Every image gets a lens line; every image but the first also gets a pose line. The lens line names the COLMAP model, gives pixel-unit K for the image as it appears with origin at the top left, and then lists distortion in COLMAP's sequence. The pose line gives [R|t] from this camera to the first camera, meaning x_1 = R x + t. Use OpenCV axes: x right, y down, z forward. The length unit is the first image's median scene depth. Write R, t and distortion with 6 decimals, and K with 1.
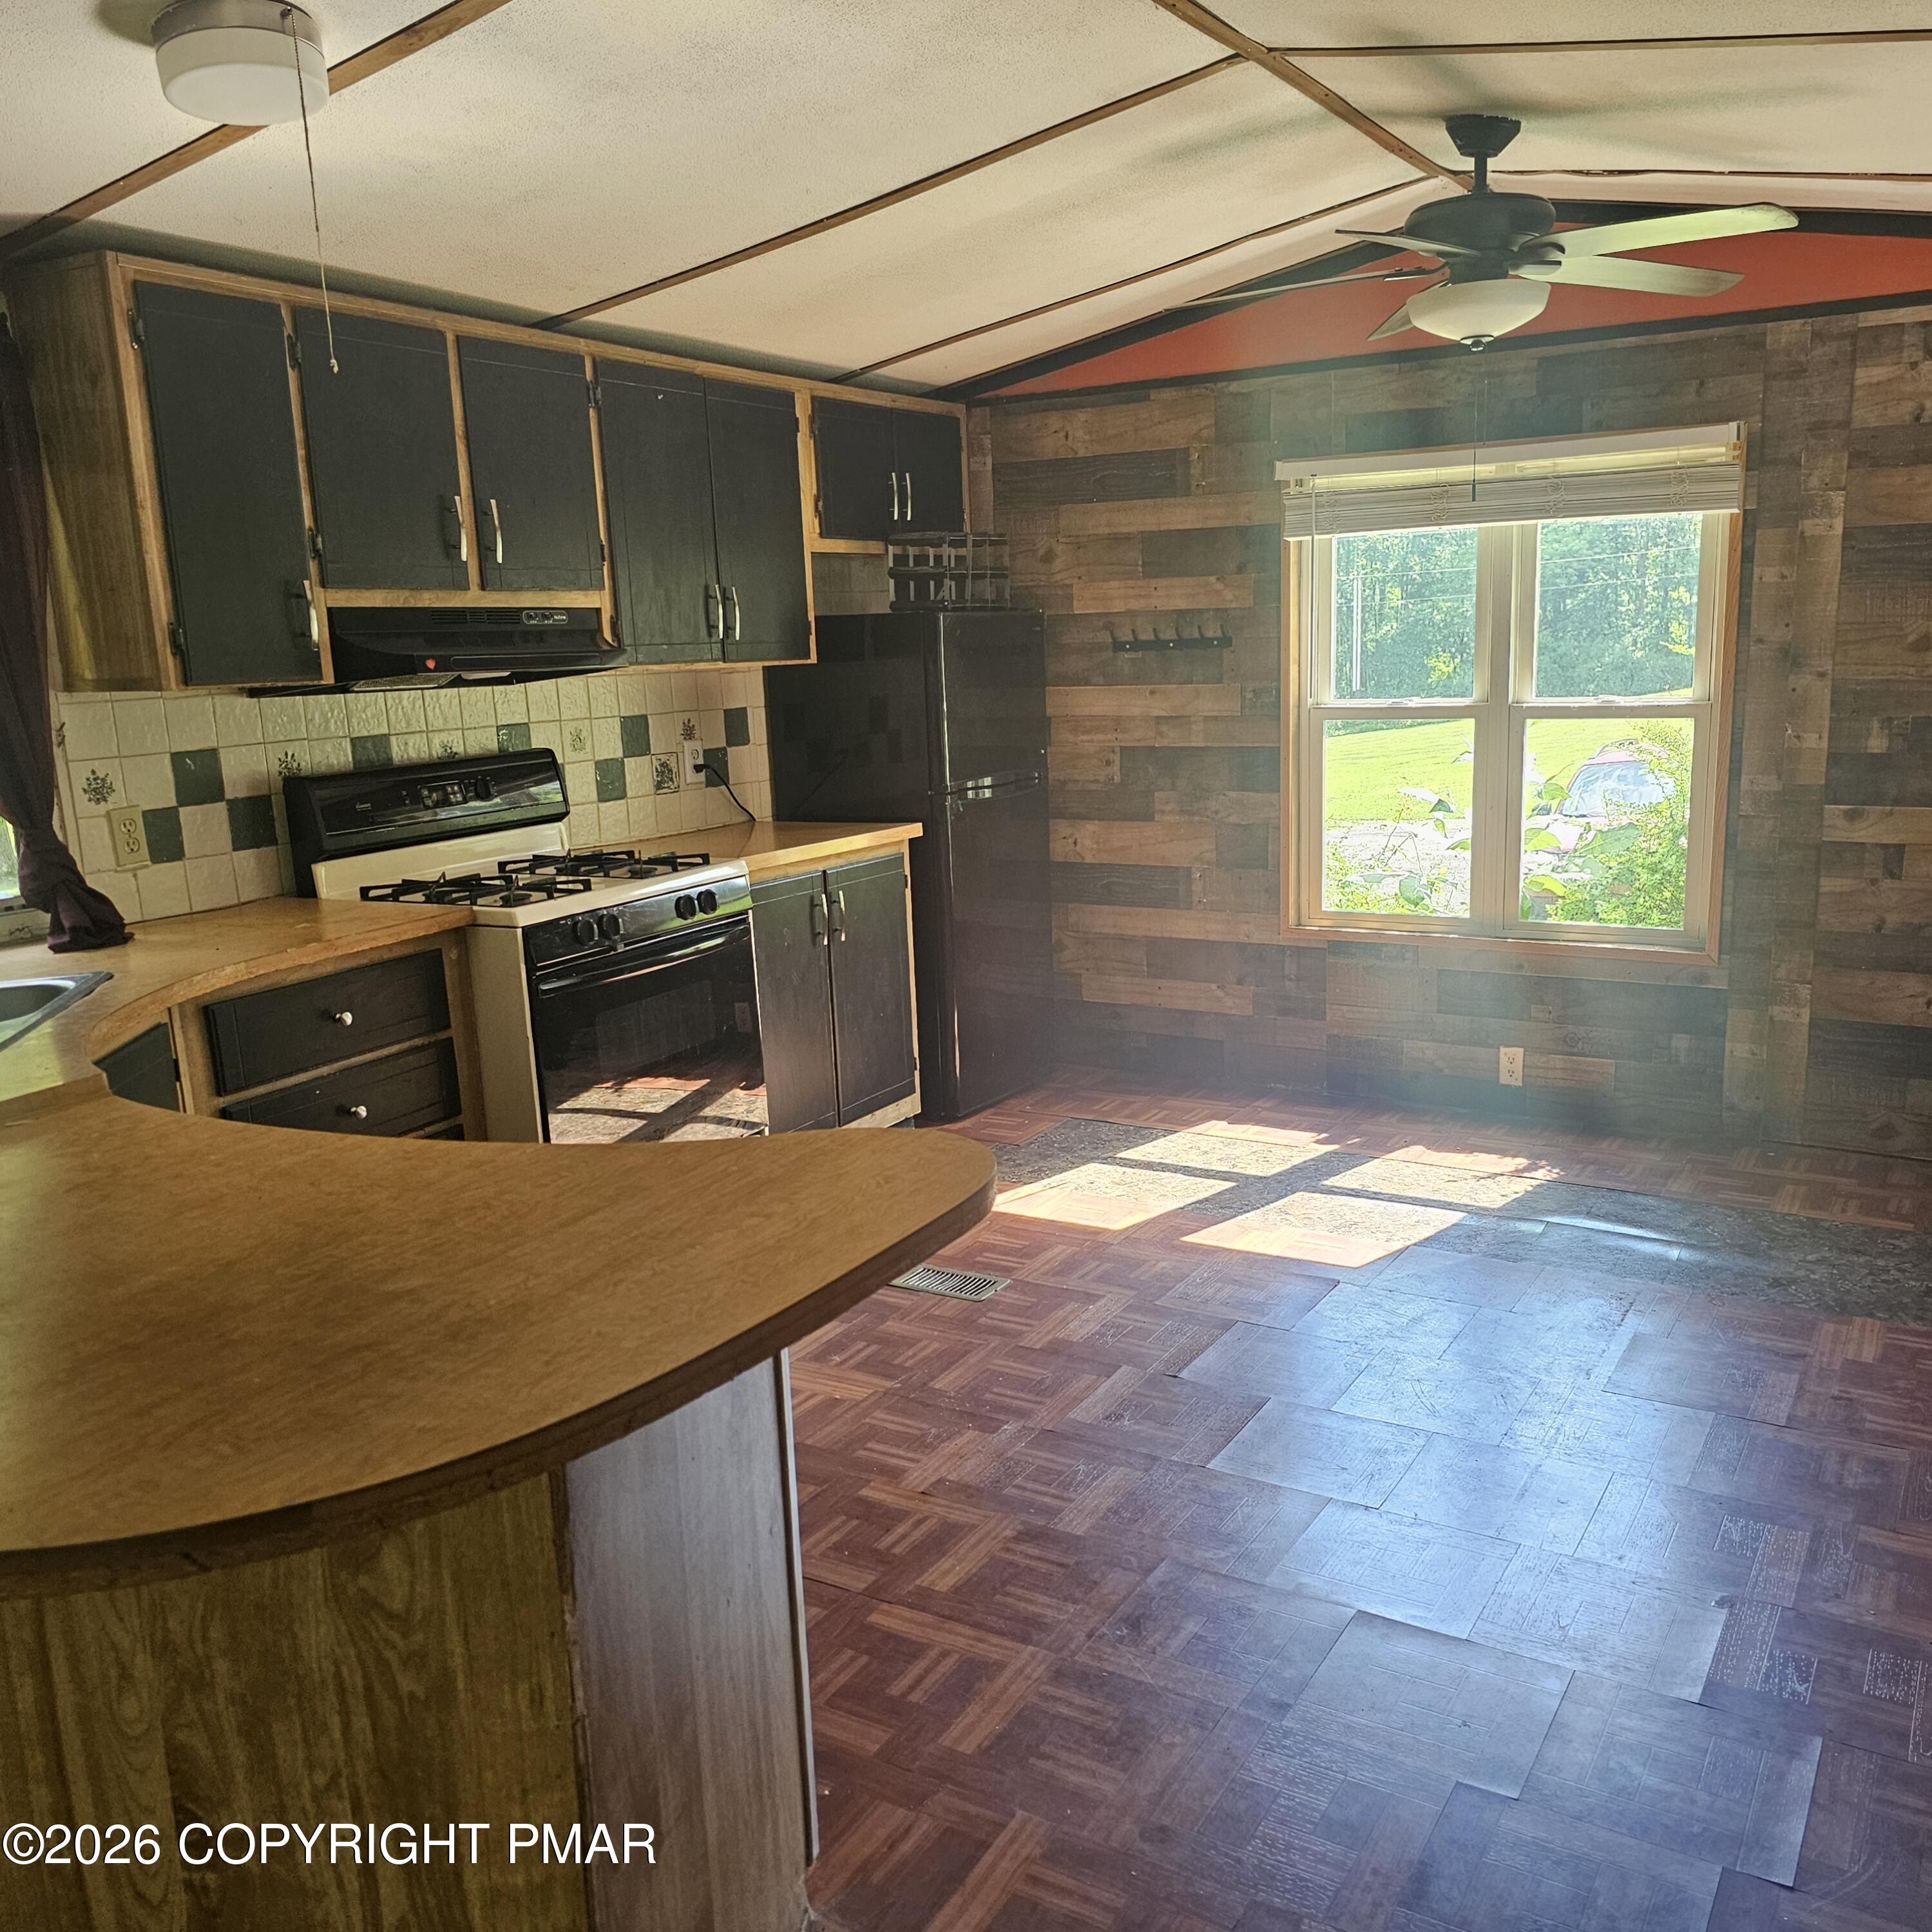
lens RADIAL K [[1728.0, 0, 991.8], [0, 1728.0, 977.1], [0, 0, 1]] dist [0.086563, -0.119386]
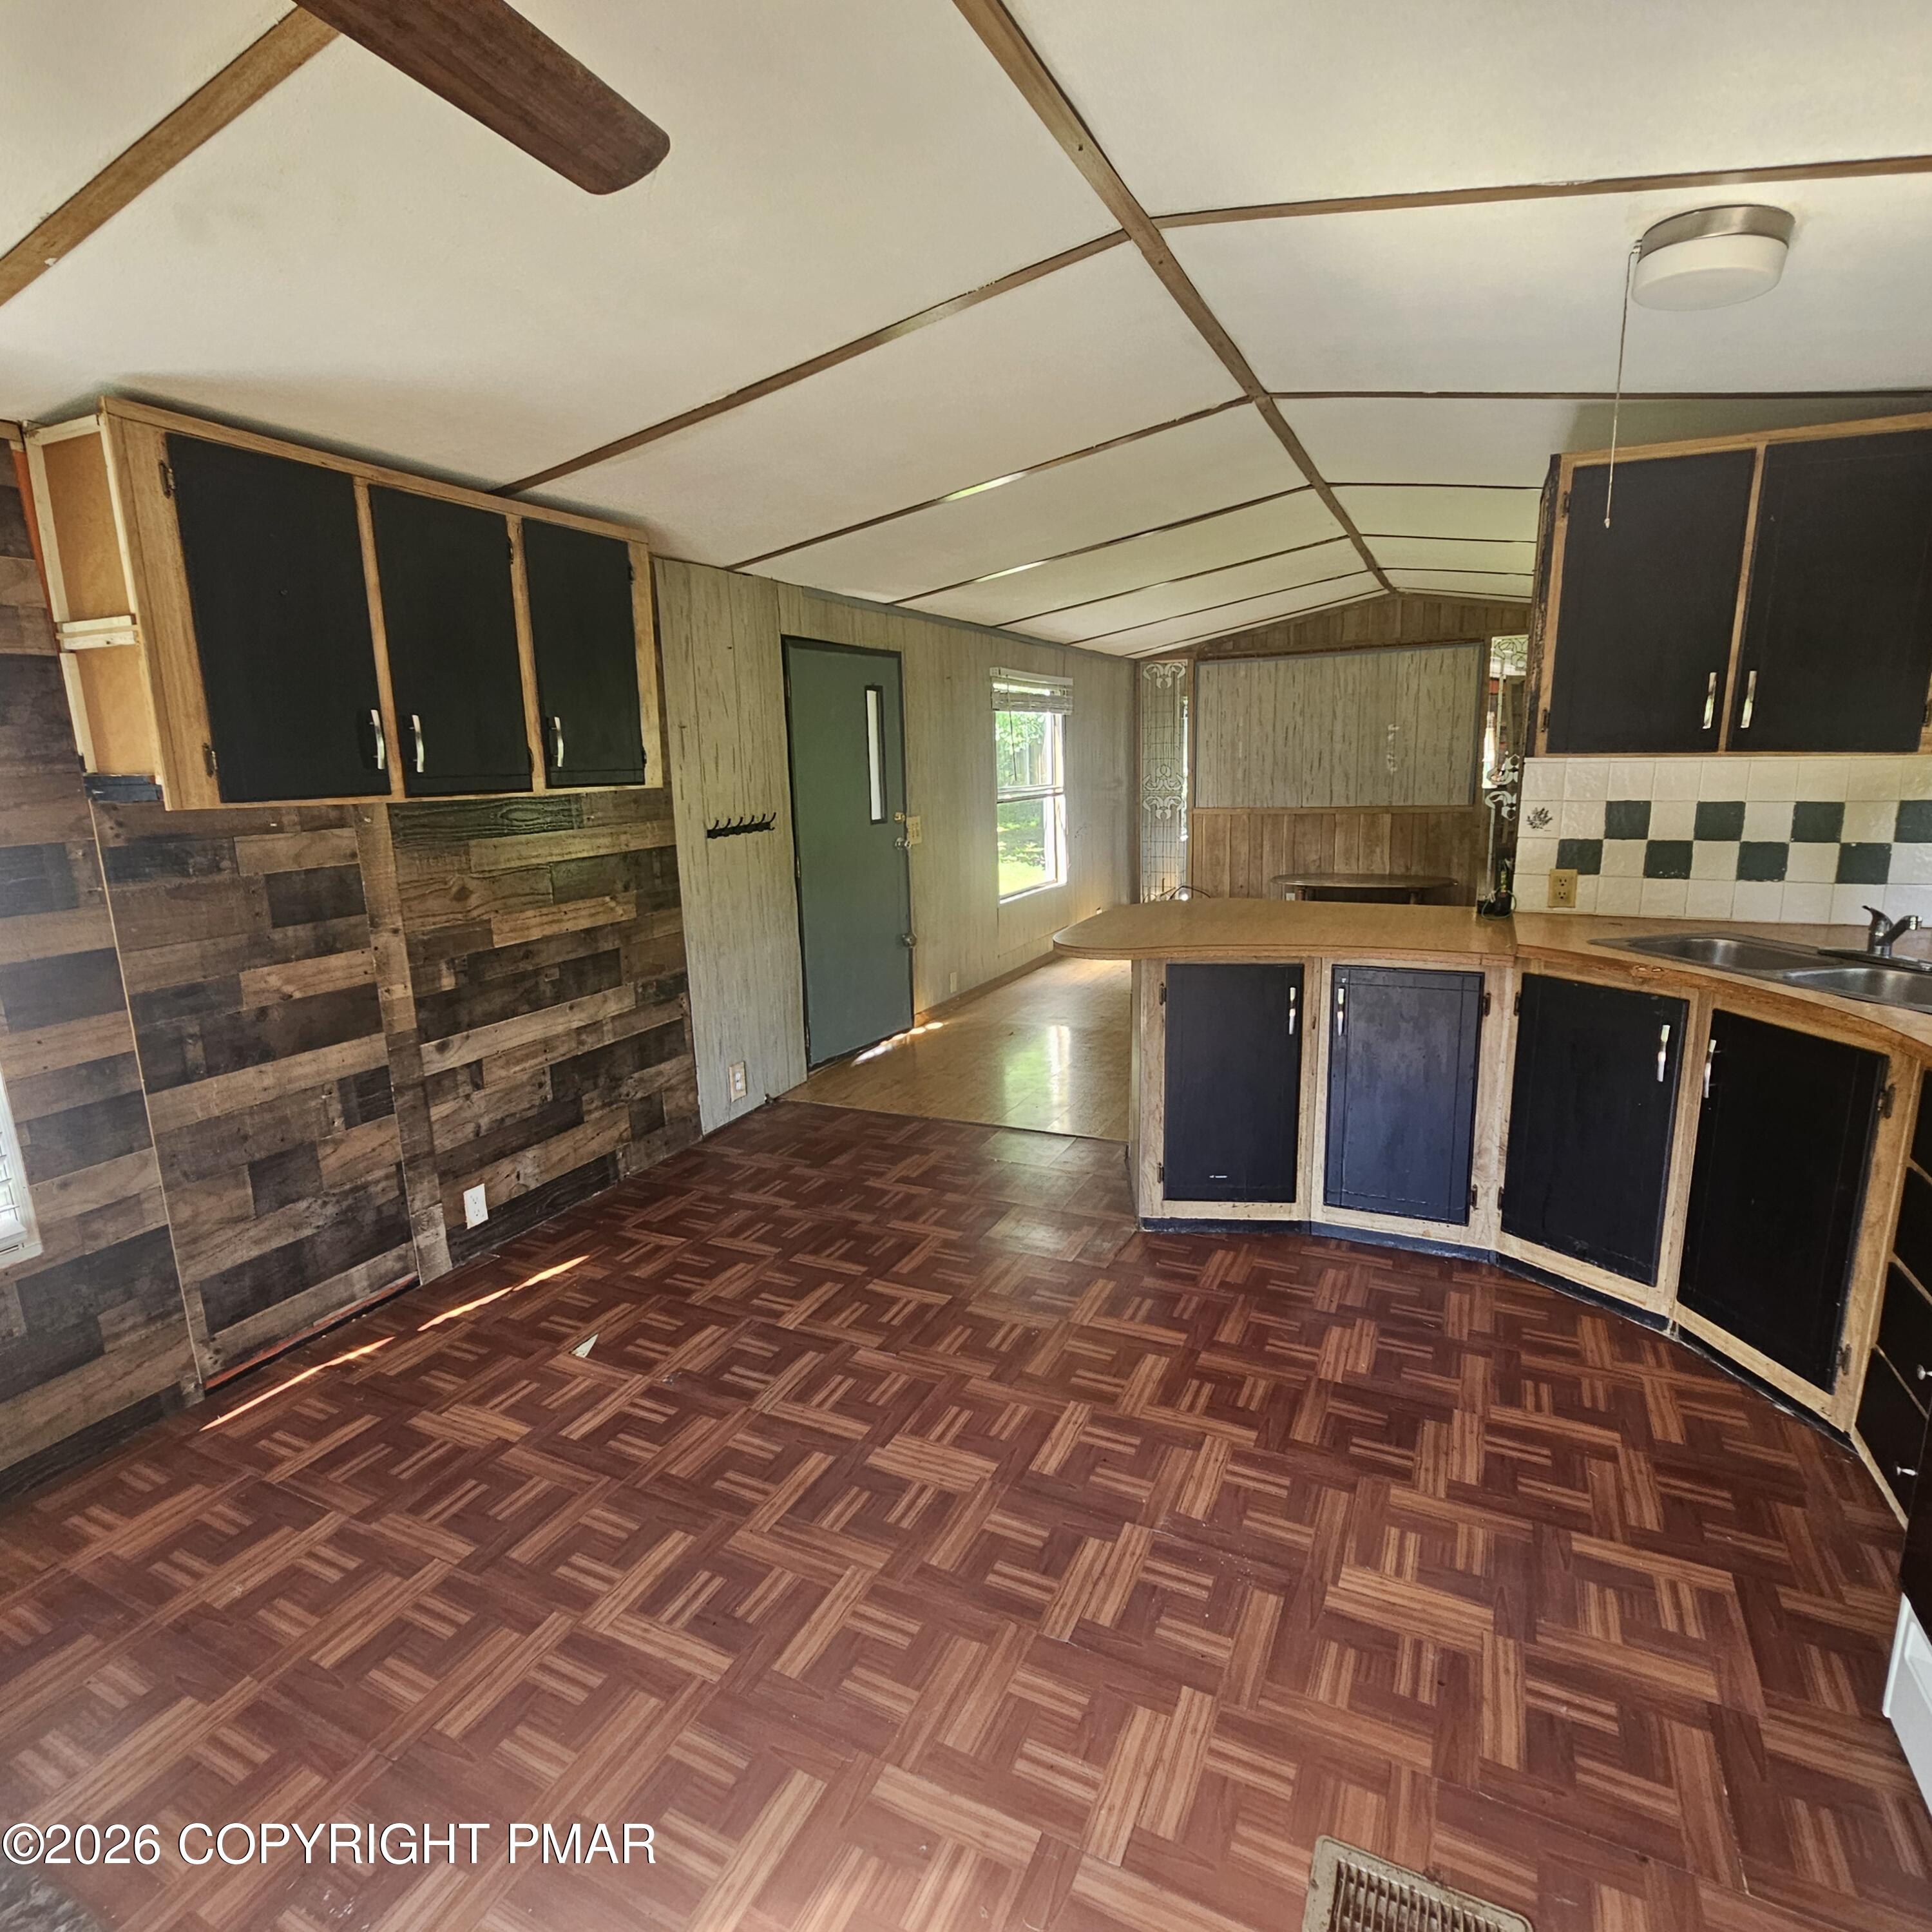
lens RADIAL K [[1065.9, 0, 969.5], [0, 1065.9, 951.6], [0, 0, 1]] dist [-0.002023, 0.000837]
pose [[-0.994609, 0.080844, -0.064940, 0.106815], [0.050173, 0.923247, 0.380916, -0.231974], [0.090750, 0.375604, -0.922326, 1.106027]]
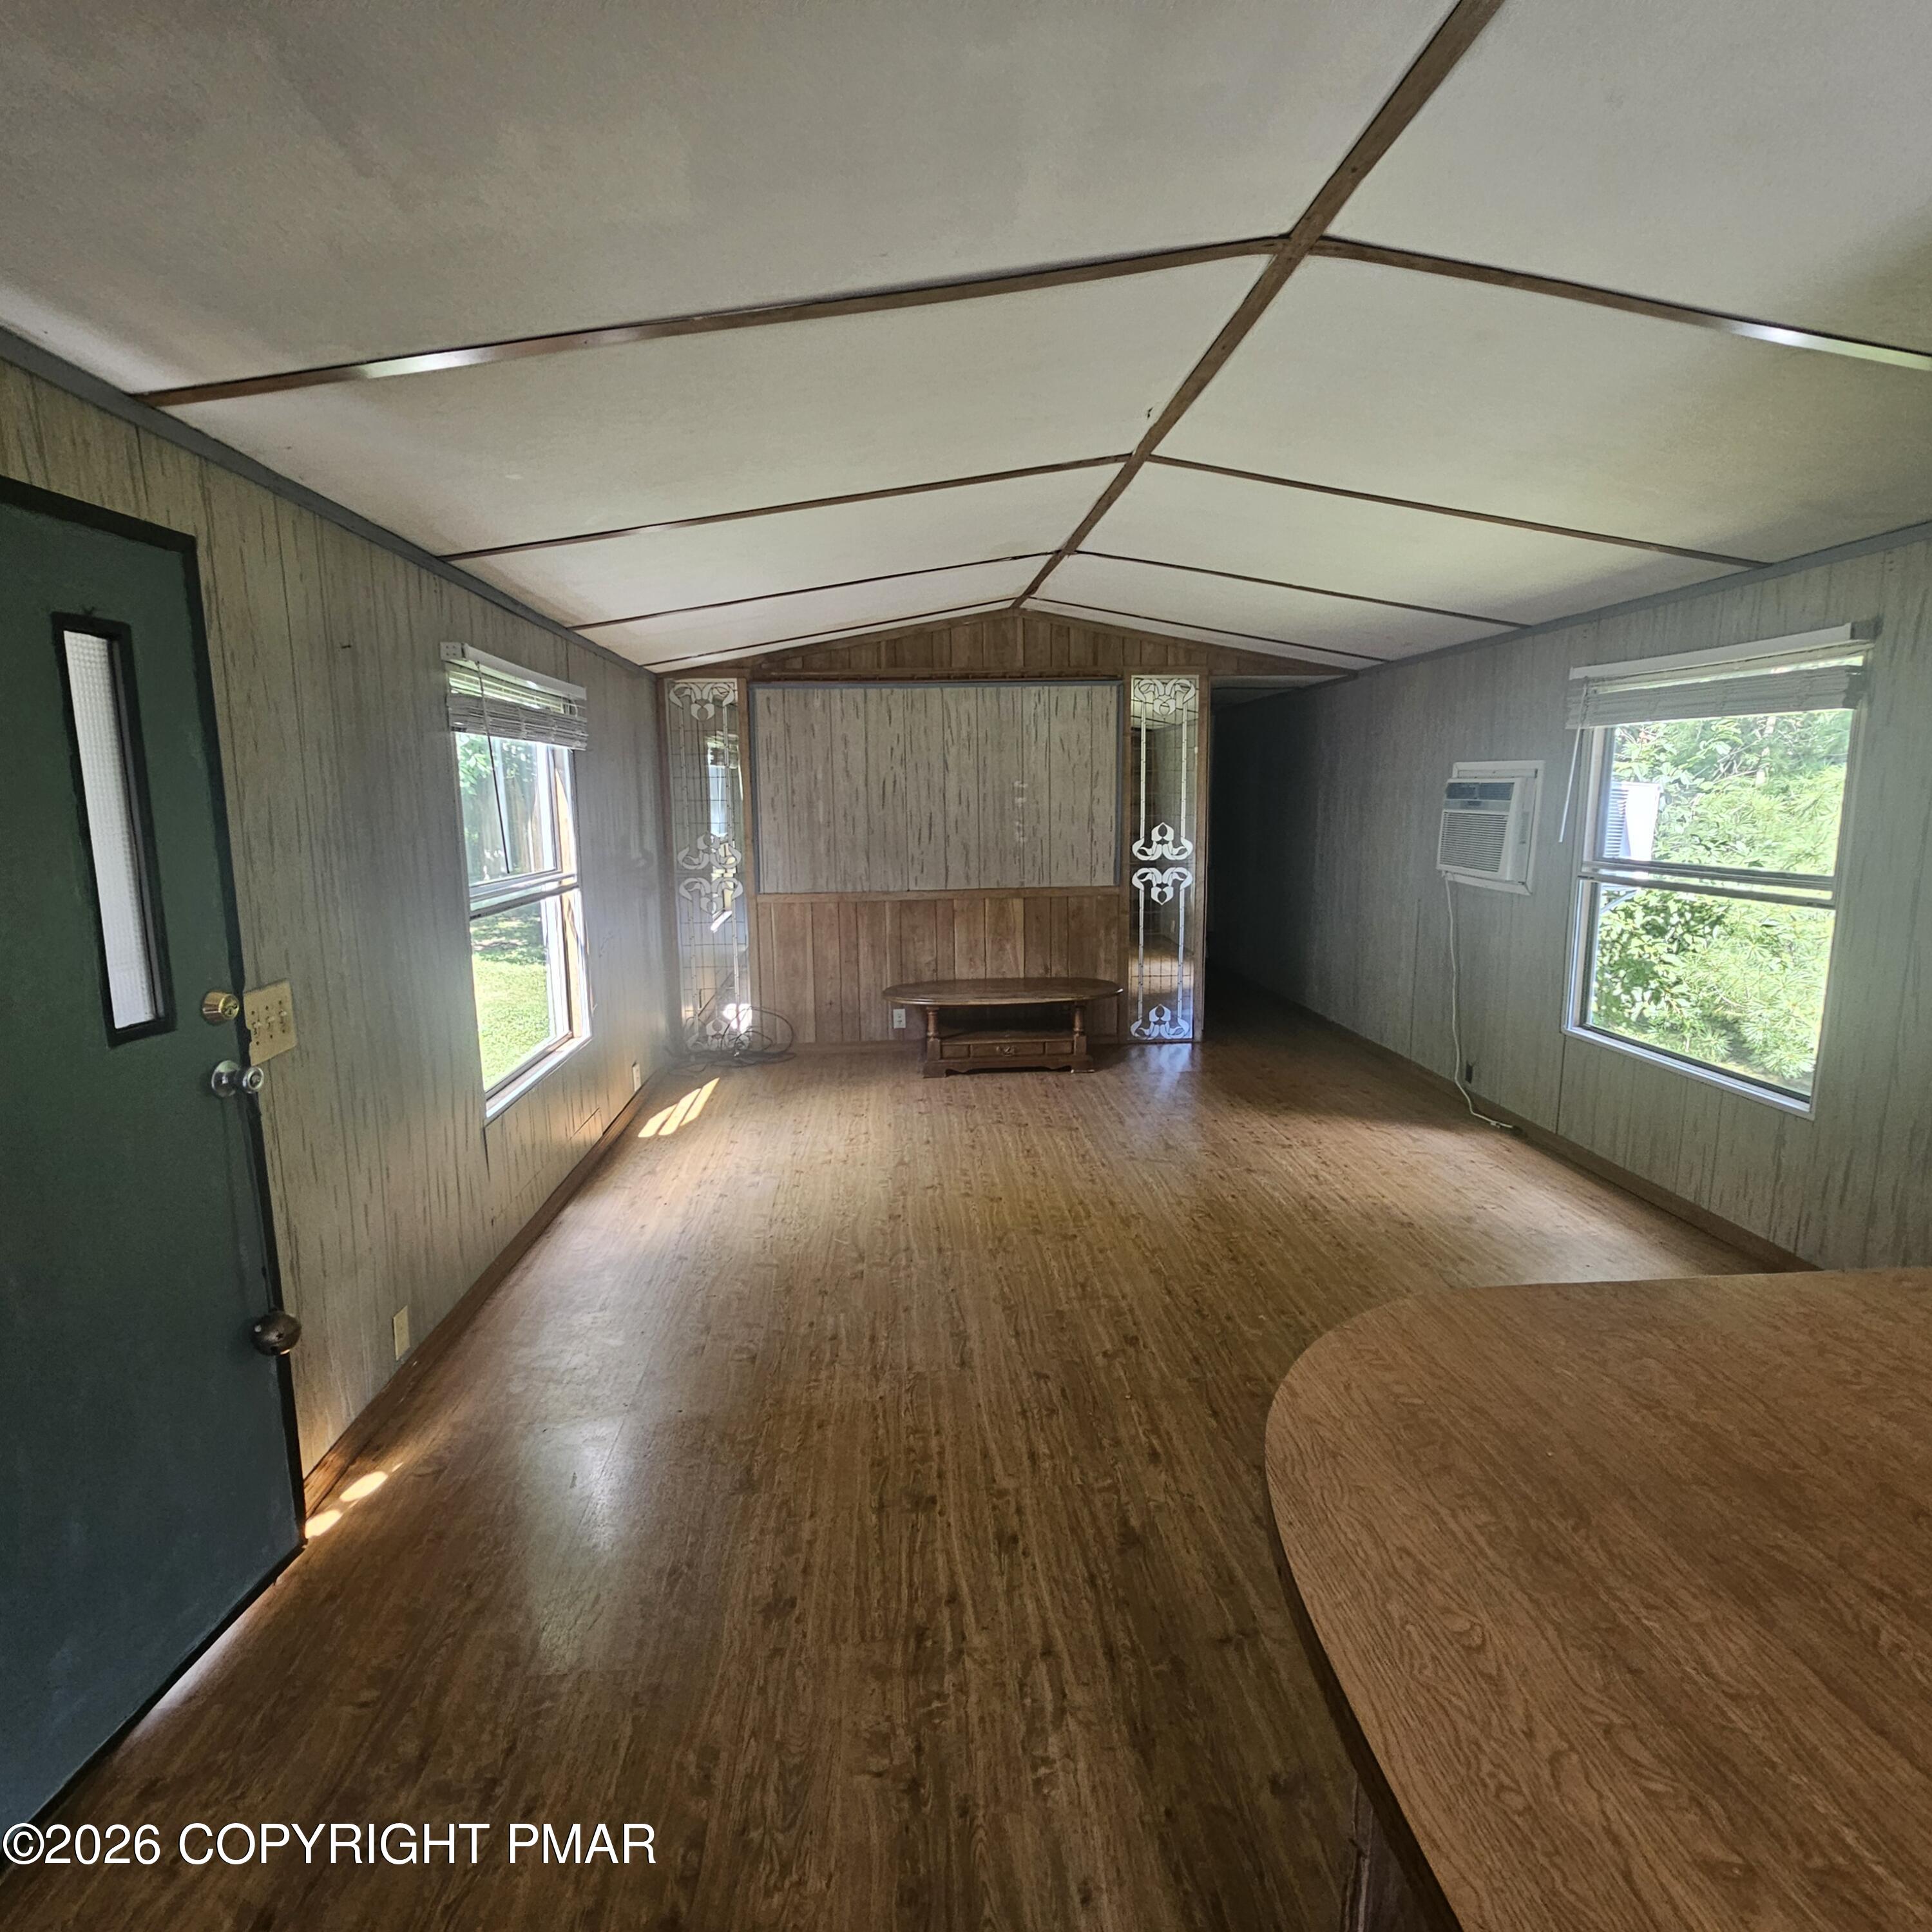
lens RADIAL K [[1061.3, 0, 973.7], [0, 1061.3, 961.3], [0, 0, 1]] dist [-0.002627, 0.001218]
pose [[-0.819315, 0.135852, -0.557017, 0.080852], [-0.073343, 0.938707, 0.336824, -0.092554], [0.568634, 0.316818, -0.759132, 0.389756]]
